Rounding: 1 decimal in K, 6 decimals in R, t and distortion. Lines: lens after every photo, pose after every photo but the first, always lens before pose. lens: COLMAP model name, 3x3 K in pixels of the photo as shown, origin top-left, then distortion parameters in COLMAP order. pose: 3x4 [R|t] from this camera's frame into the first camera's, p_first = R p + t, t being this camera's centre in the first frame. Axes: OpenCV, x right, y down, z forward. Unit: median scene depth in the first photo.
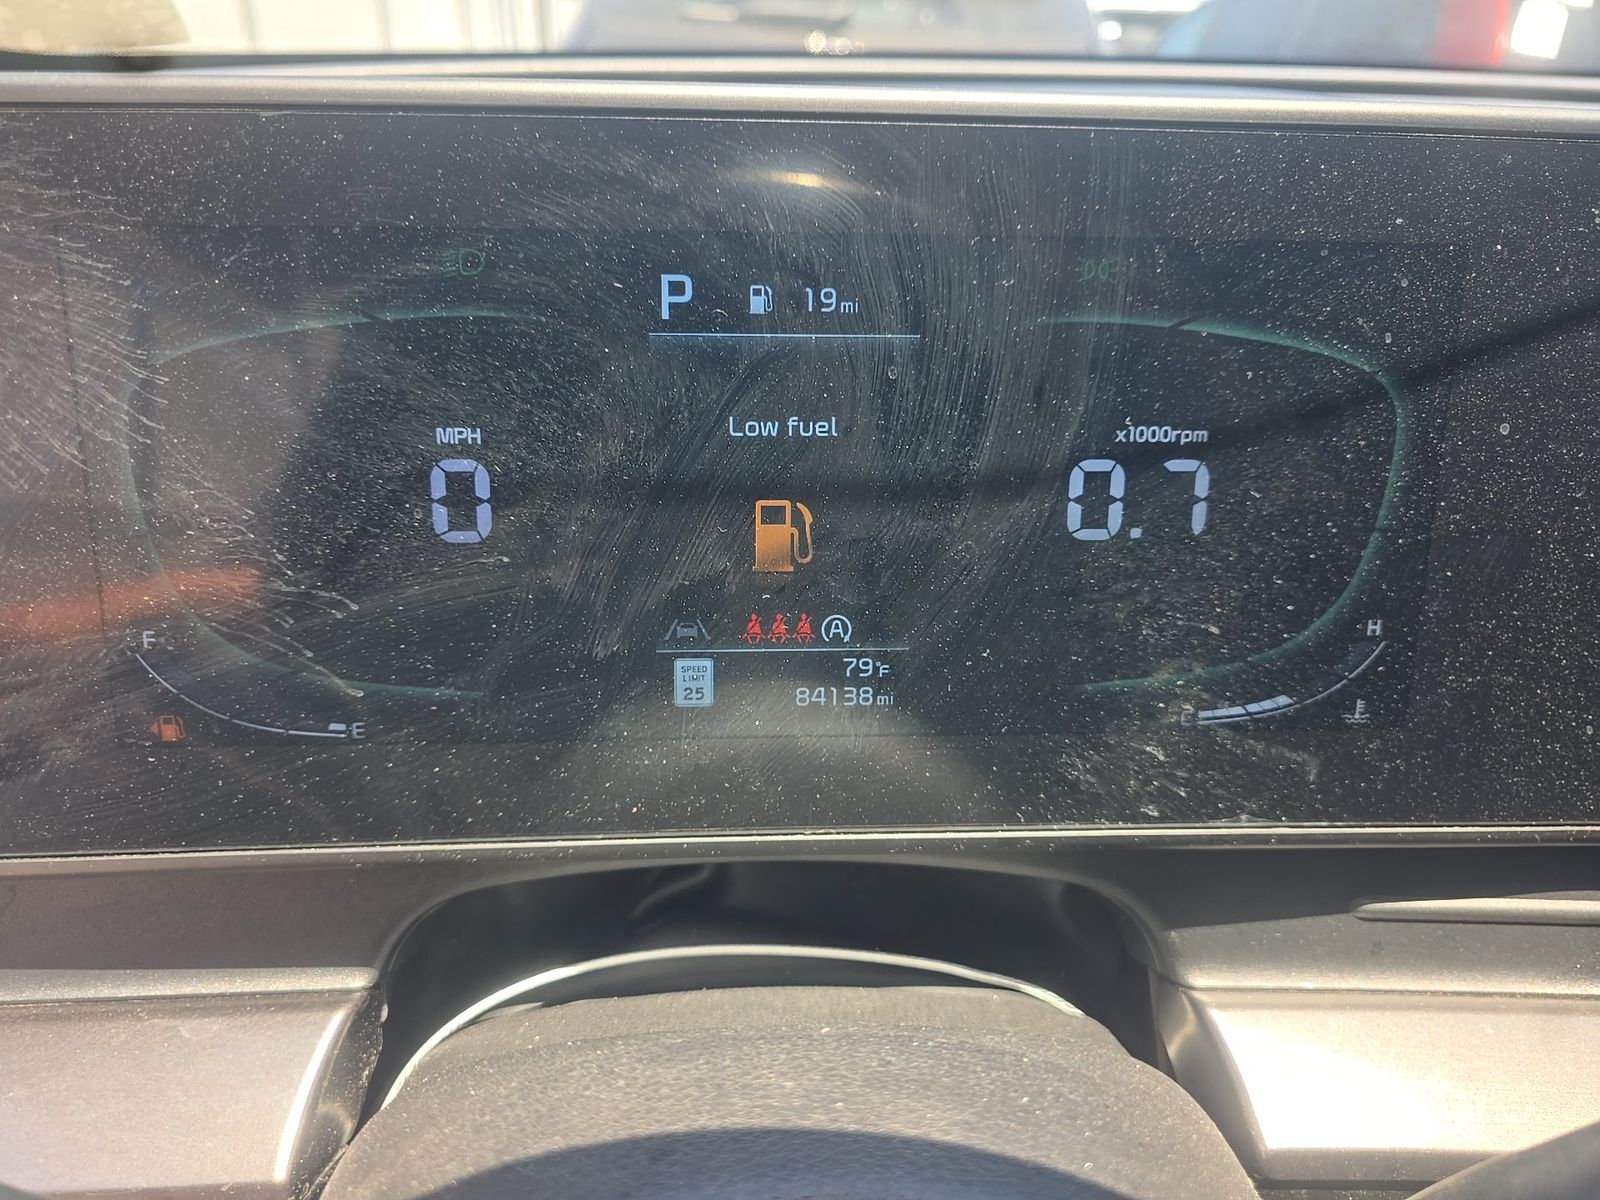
lens RADIAL K [[1099.4, 0, 793.8], [0, 1099.4, 588.5], [0, 0, 1]] dist [0.044825, -0.053821]
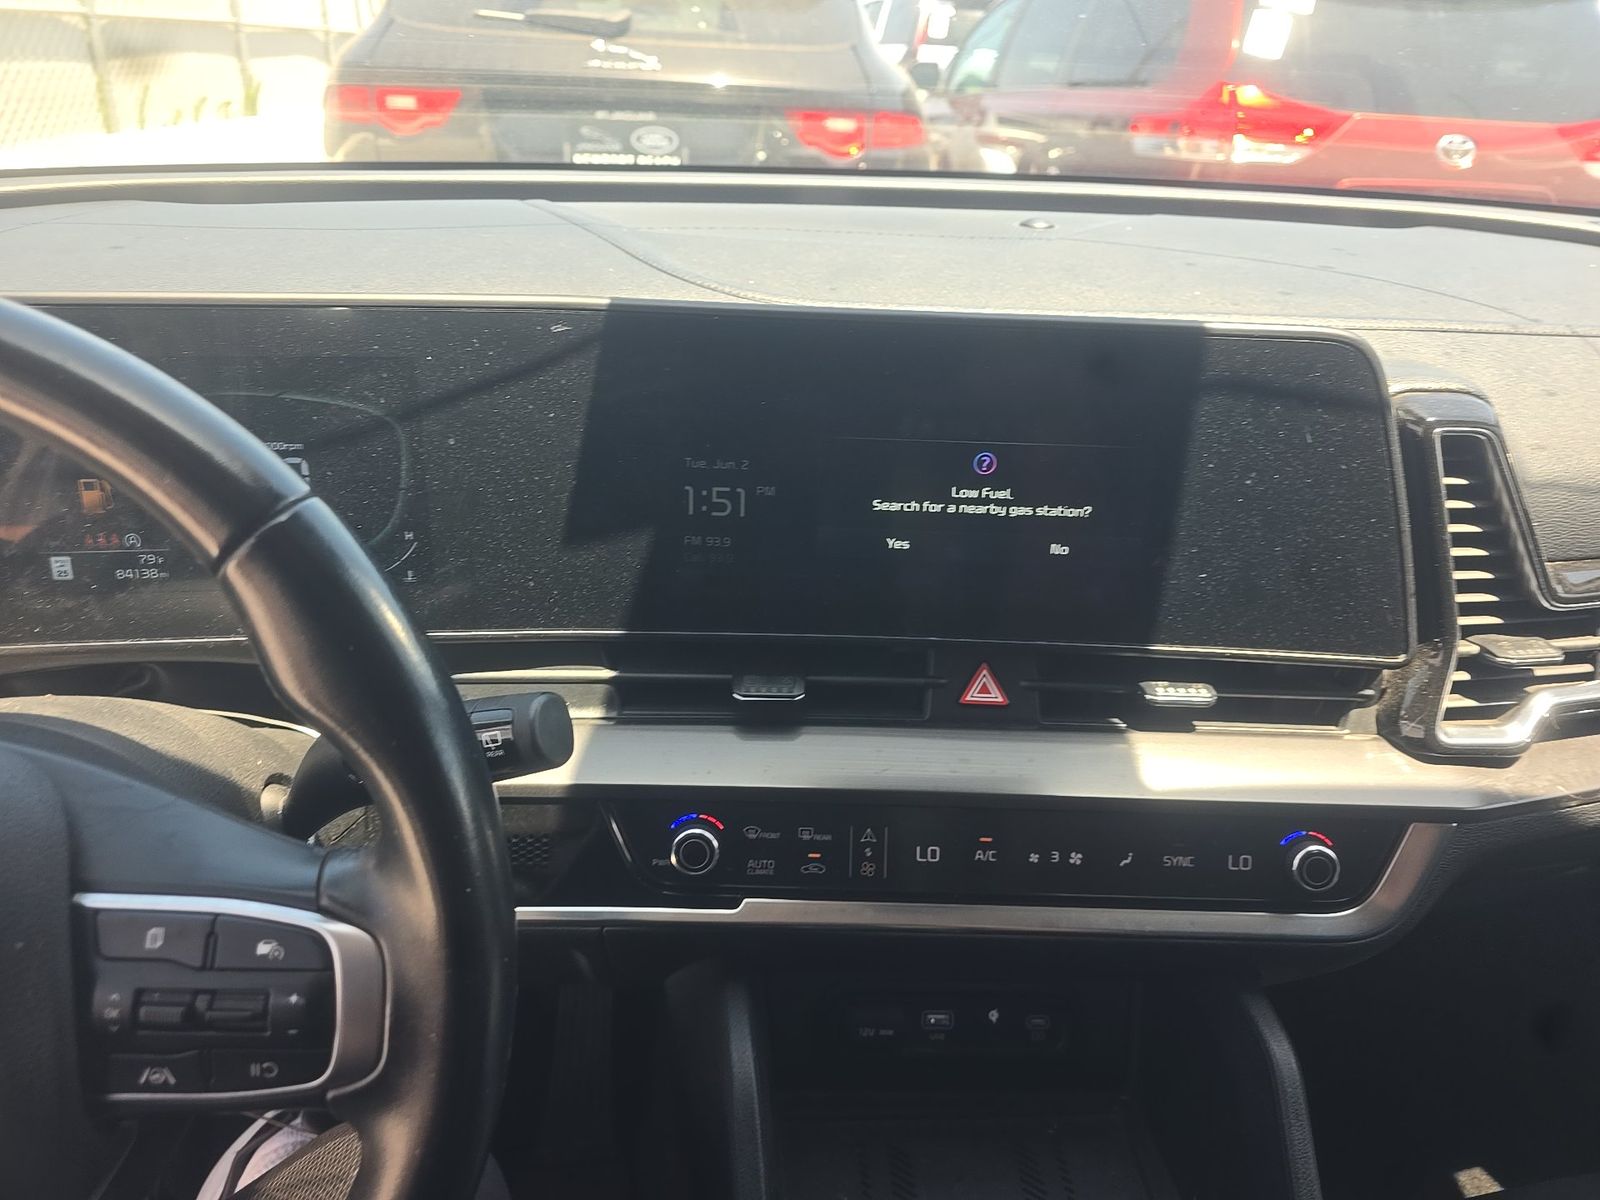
lens RADIAL K [[1099.4, 0, 788.4], [0, 1099.4, 601.6], [0, 0, 1]] dist [0.044825, -0.053821]
pose [[0.996546, -0.023905, 0.079530, 1.130925], [0.020569, 0.998884, 0.042514, 0.090495], [-0.080457, -0.040731, 0.995926, -1.216873]]
